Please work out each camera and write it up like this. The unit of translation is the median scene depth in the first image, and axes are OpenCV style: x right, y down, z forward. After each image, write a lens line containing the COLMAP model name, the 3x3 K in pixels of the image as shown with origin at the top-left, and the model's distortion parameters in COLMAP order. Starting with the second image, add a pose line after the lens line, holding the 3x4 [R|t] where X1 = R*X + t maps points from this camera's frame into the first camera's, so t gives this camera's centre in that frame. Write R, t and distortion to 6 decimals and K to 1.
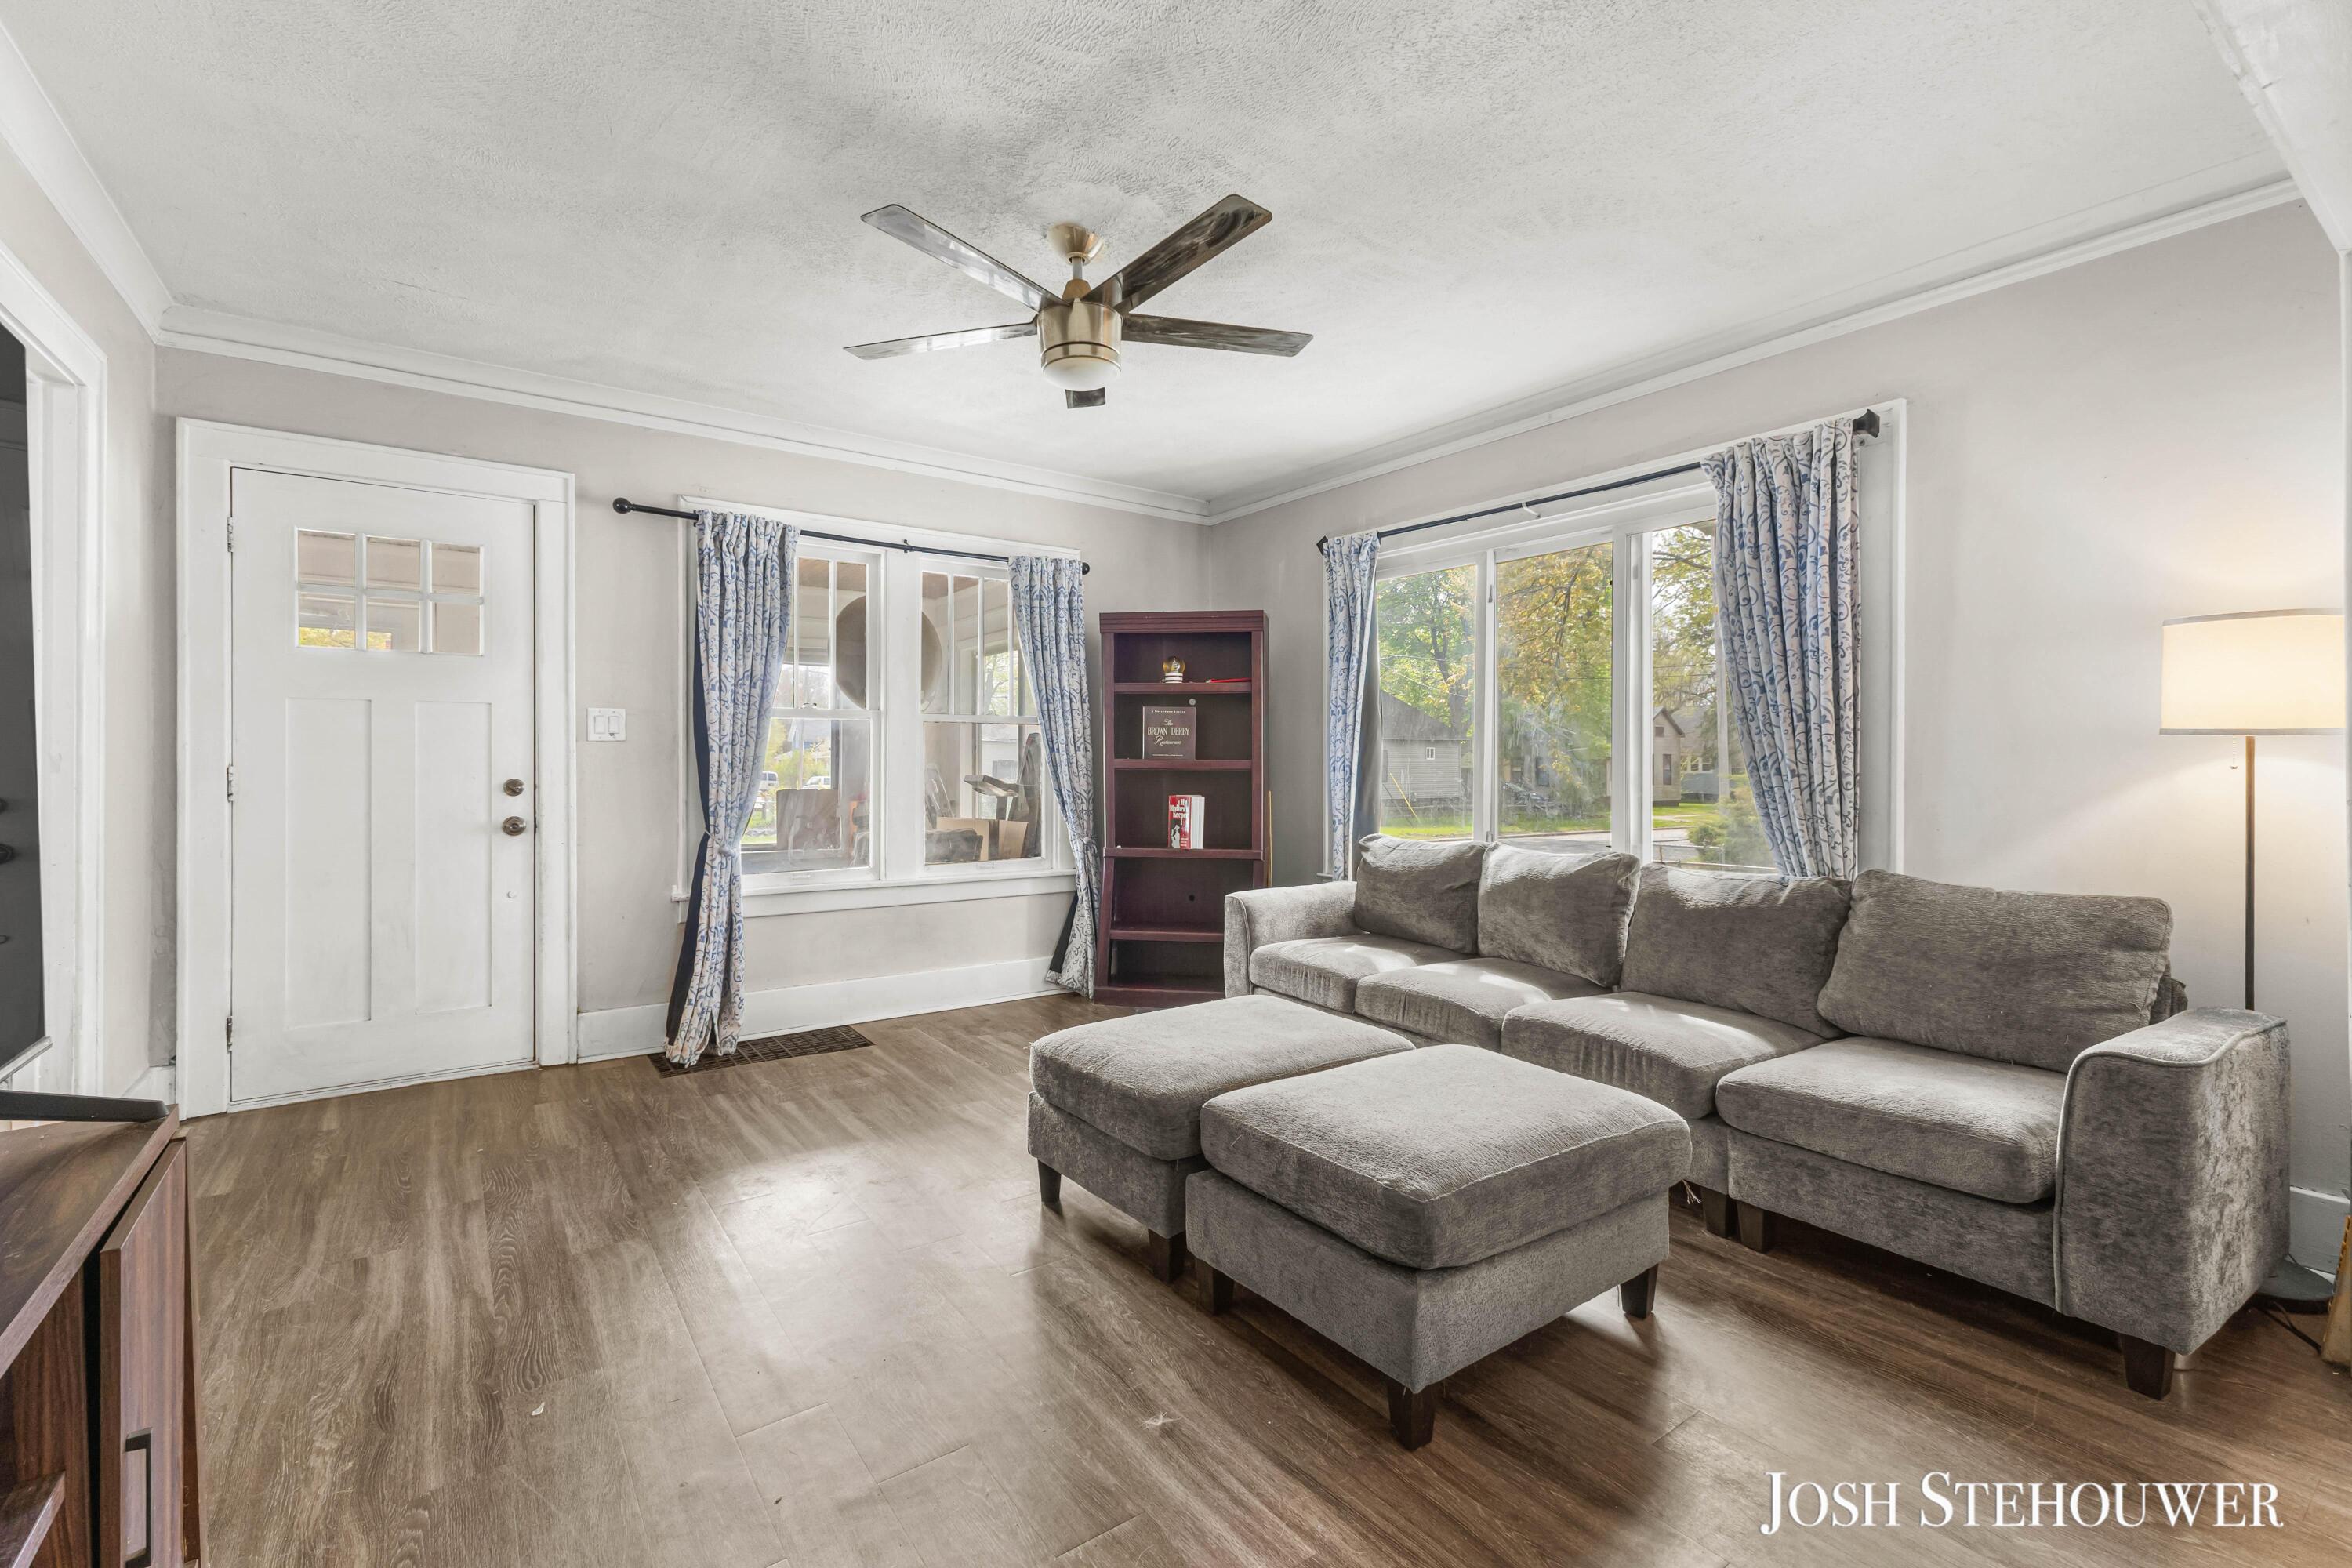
lens RADIAL K [[1028.7, 0, 1185.2], [0, 1028.7, 766.0], [0, 0, 1]] dist [0.002715, 0.000764]
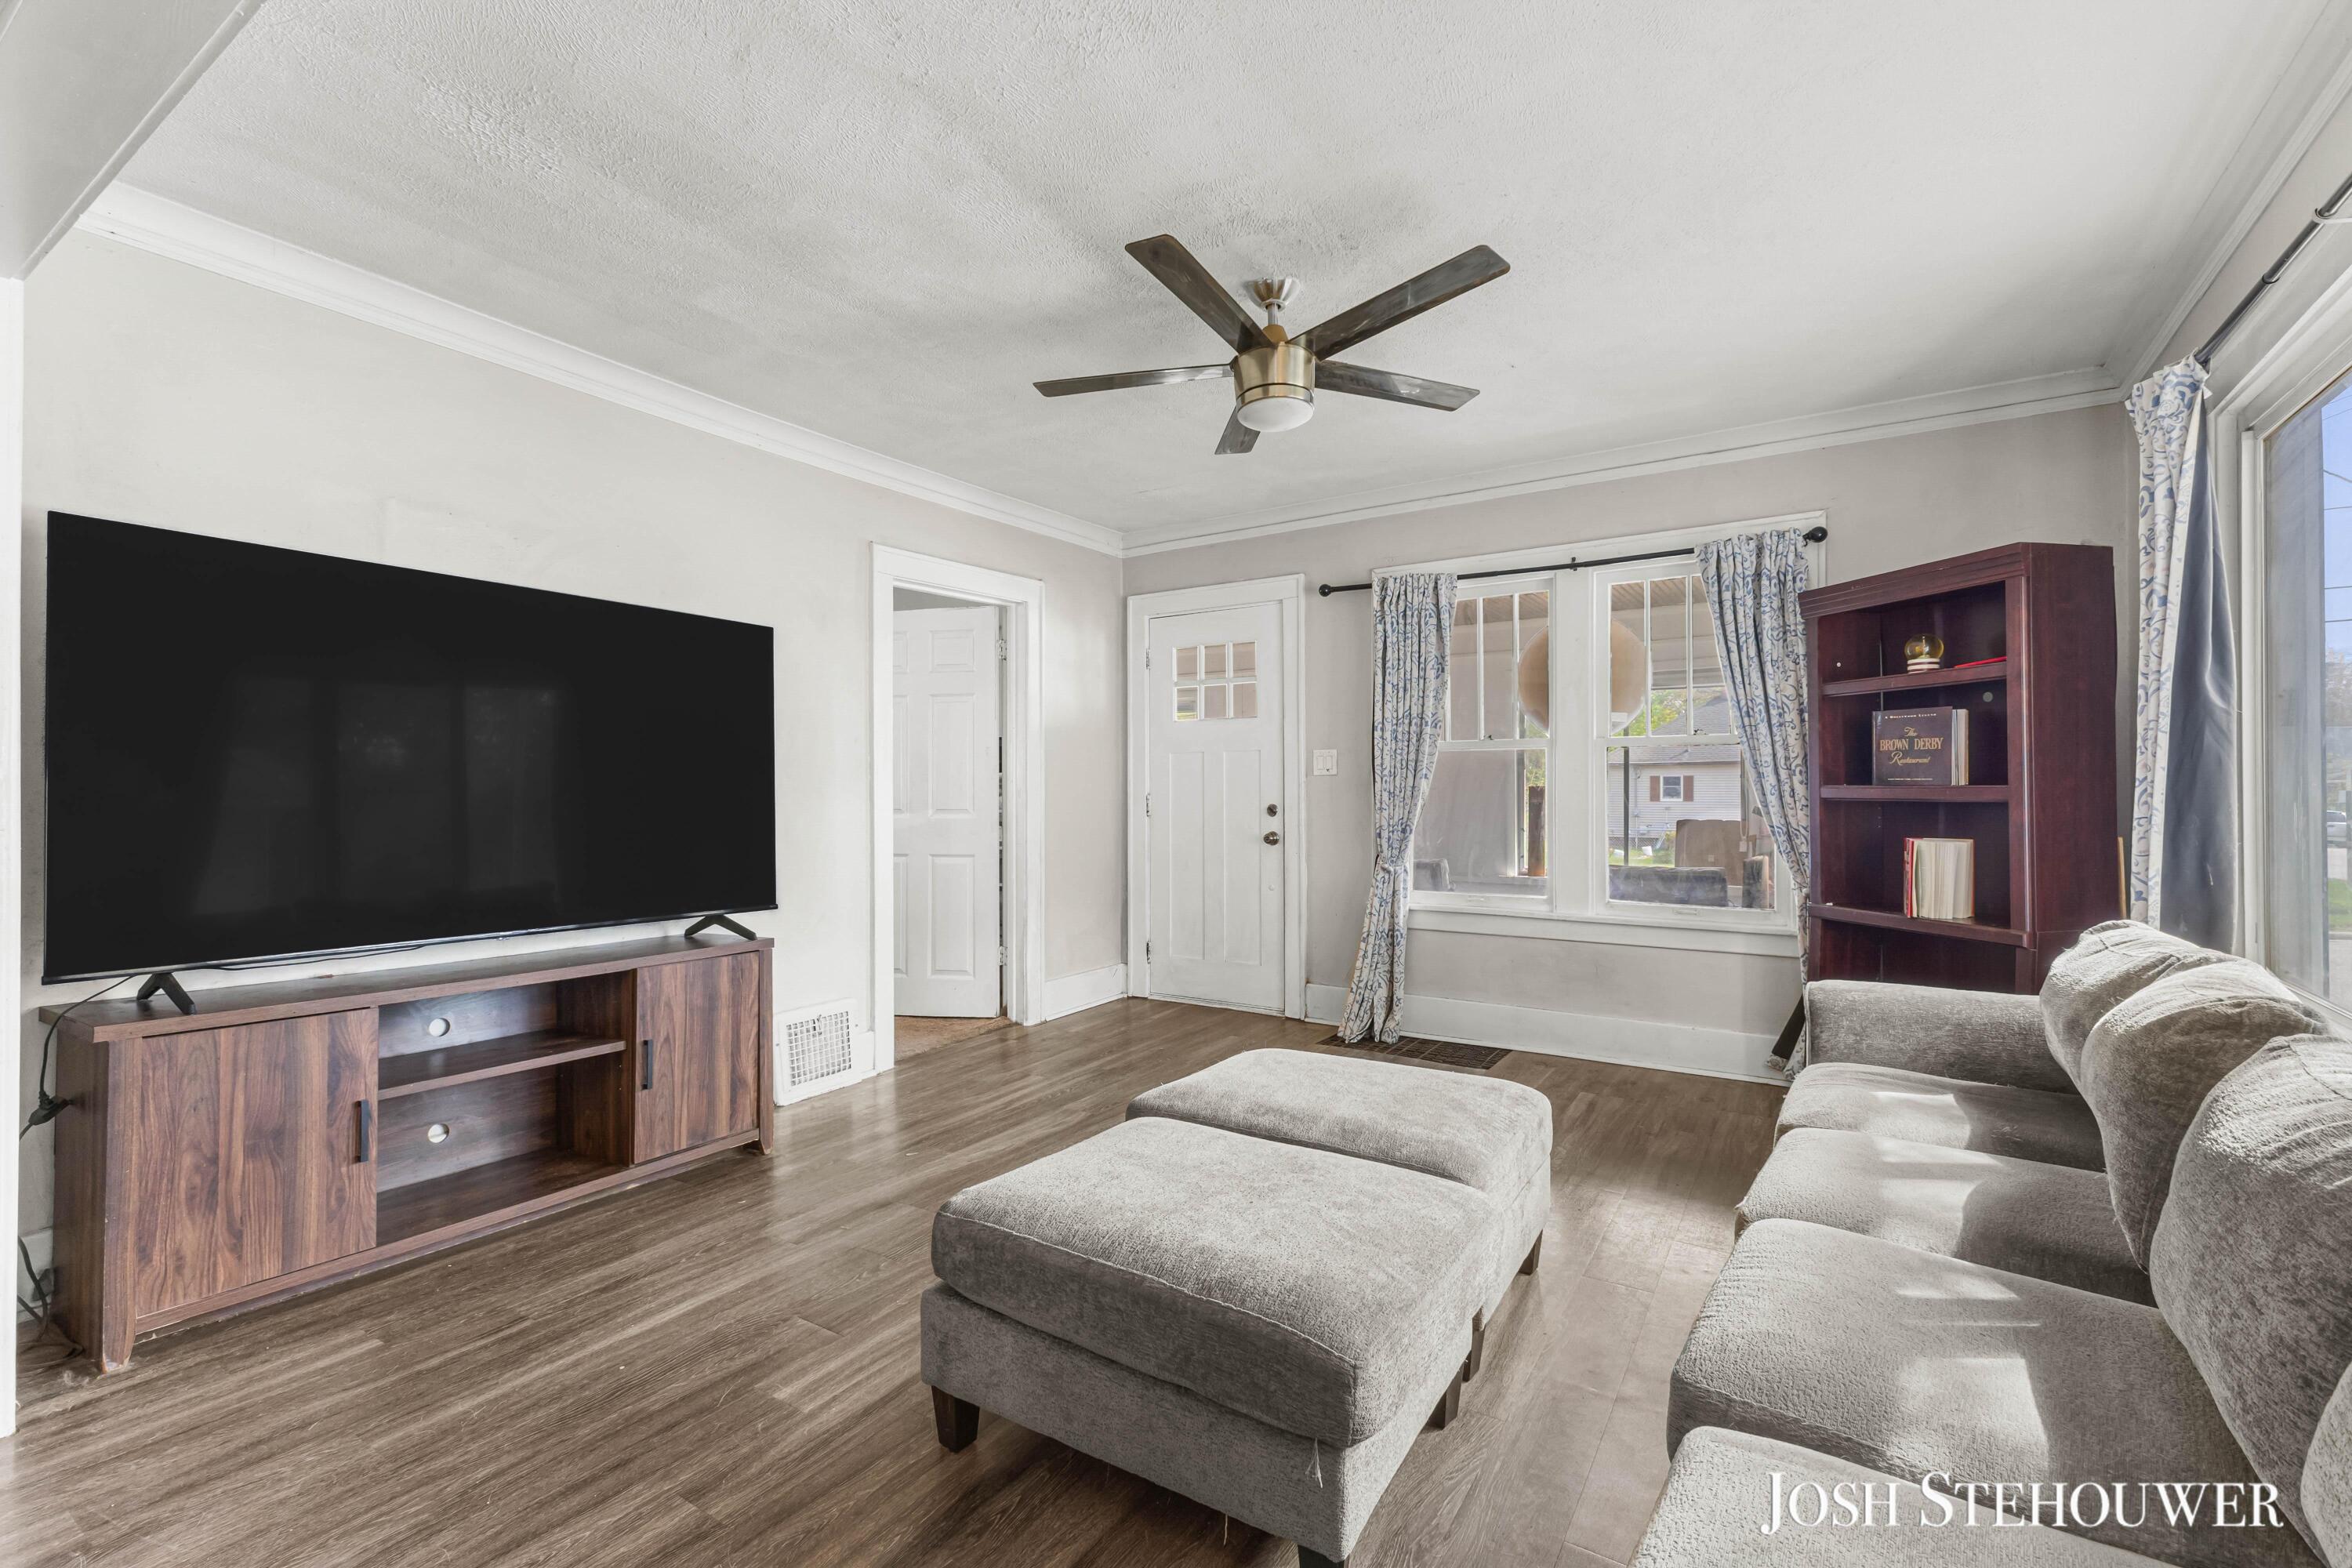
lens RADIAL K [[1028.7, 0, 1182.6], [0, 1028.7, 790.8], [0, 0, 1]] dist [0.002715, 0.000764]
pose [[0.356218, -0.003648, -0.934396, 0.534353], [0.000401, 0.999993, -0.003752, -0.000359], [0.934403, 0.000961, 0.356217, 0.352470]]
